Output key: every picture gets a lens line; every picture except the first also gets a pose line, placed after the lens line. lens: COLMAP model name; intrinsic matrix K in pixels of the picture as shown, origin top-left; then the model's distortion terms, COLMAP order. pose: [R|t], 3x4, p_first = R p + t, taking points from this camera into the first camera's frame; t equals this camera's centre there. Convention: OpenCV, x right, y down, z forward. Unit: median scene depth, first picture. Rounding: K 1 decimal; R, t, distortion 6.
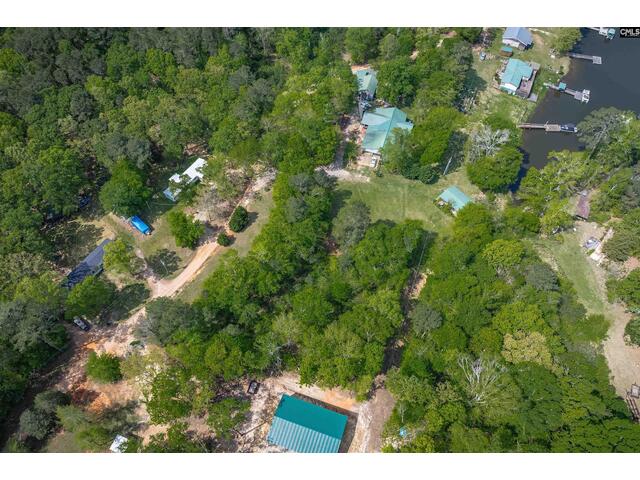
lens RADIAL K [[463.5, 0, 320.0], [0, 463.5, 240.0], [0, 0, 1]] dist [-0.053429, 0.000971]
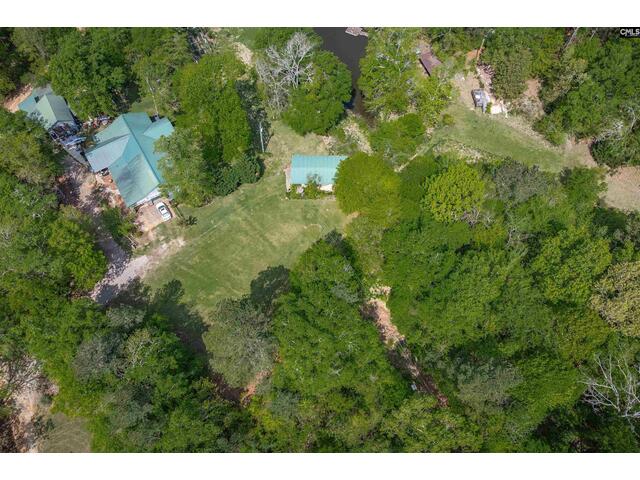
lens RADIAL K [[466.7, 0, 320.0], [0, 466.7, 240.0], [0, 0, 1]] dist [-0.045797, 0.000722]
pose [[0.651674, -0.678198, 0.339660, 0.023577], [0.653946, 0.729240, 0.201405, -0.136793], [-0.384286, 0.090868, 0.918731, 0.417656]]
